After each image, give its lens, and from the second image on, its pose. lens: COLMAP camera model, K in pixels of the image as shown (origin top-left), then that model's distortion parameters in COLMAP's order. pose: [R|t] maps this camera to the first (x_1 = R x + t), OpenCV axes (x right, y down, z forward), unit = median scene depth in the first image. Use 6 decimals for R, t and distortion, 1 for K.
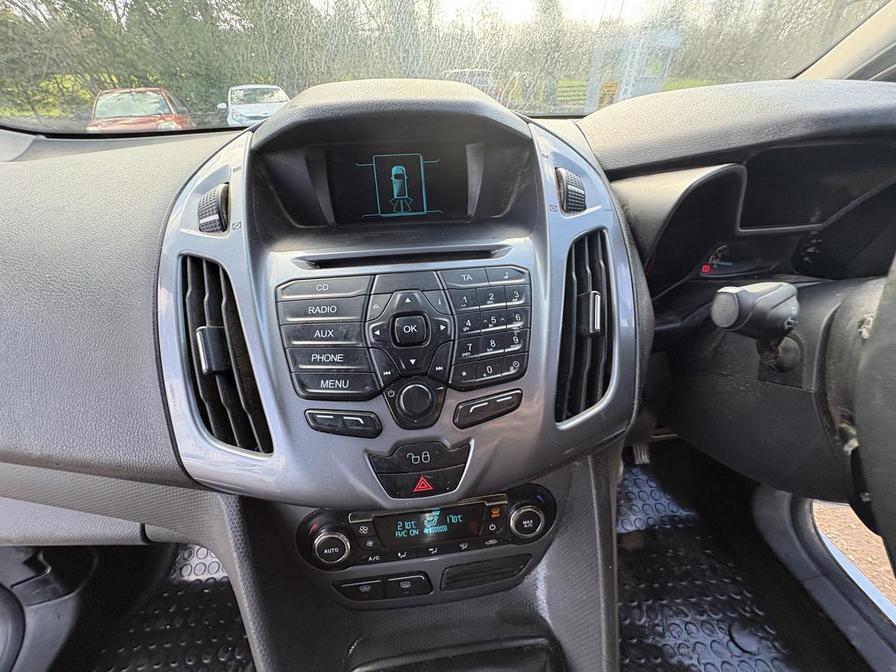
lens RADIAL K [[354.6, 0, 447.8], [0, 354.6, 337.8], [0, 0, 1]] dist [0.002352, -0.000082]
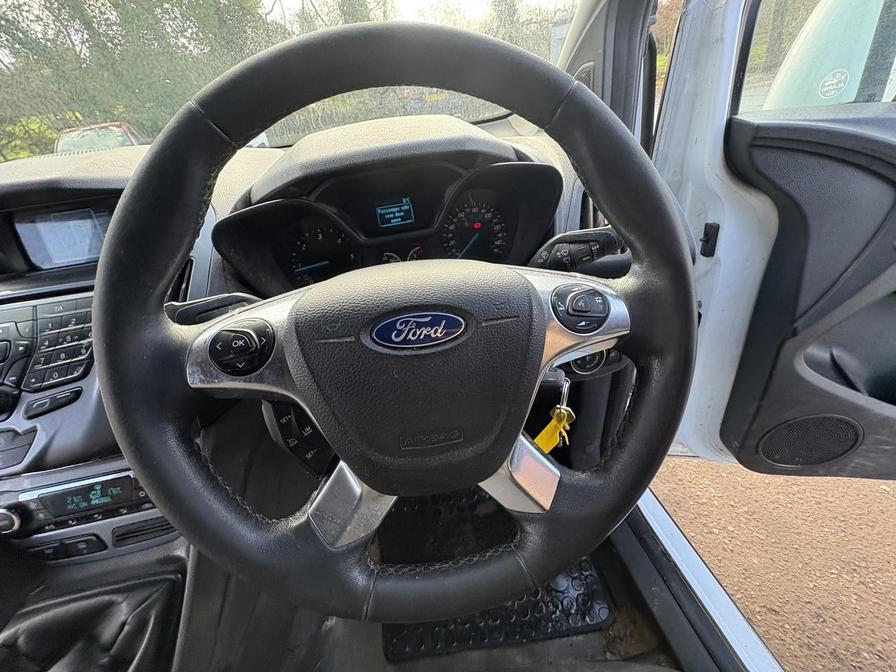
lens RADIAL K [[354.6, 0, 448.2], [0, 354.6, 334.7], [0, 0, 1]] dist [0.002352, -0.000082]
pose [[0.994515, -0.104558, 0.002705, 1.289681], [0.104567, 0.994511, -0.003624, 0.075984], [-0.002311, 0.003886, 0.999990, -0.304075]]
